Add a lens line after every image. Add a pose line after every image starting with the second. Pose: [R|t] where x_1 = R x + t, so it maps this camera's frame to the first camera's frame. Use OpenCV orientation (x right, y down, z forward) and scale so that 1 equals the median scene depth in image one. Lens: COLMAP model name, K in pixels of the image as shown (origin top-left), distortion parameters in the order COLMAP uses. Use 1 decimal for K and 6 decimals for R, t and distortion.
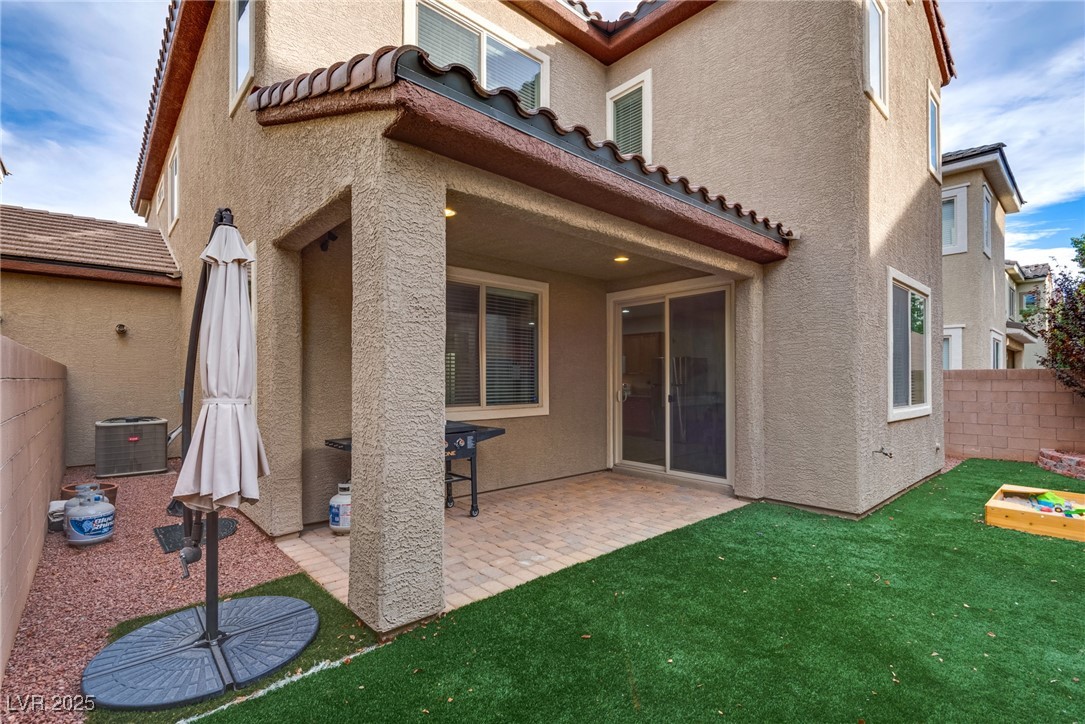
lens RADIAL K [[498.2, 0, 540.2], [0, 498.2, 369.6], [0, 0, 1]] dist [0.018429, -0.012378]
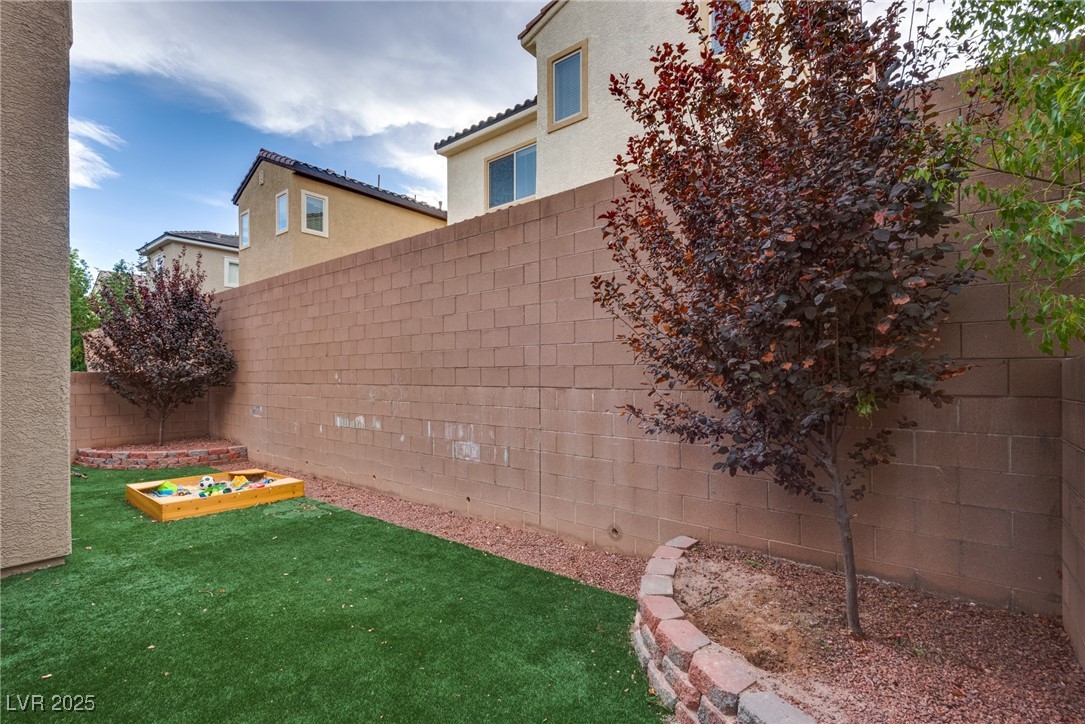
lens RADIAL K [[498.2, 0, 540.2], [0, 498.2, 369.6], [0, 0, 1]] dist [0.018429, -0.012378]
pose [[-0.158235, 0.008671, 0.987363, -0.342022], [-0.015562, 0.999815, -0.011275, -0.019502], [-0.987279, -0.017149, -0.158071, 0.429842]]
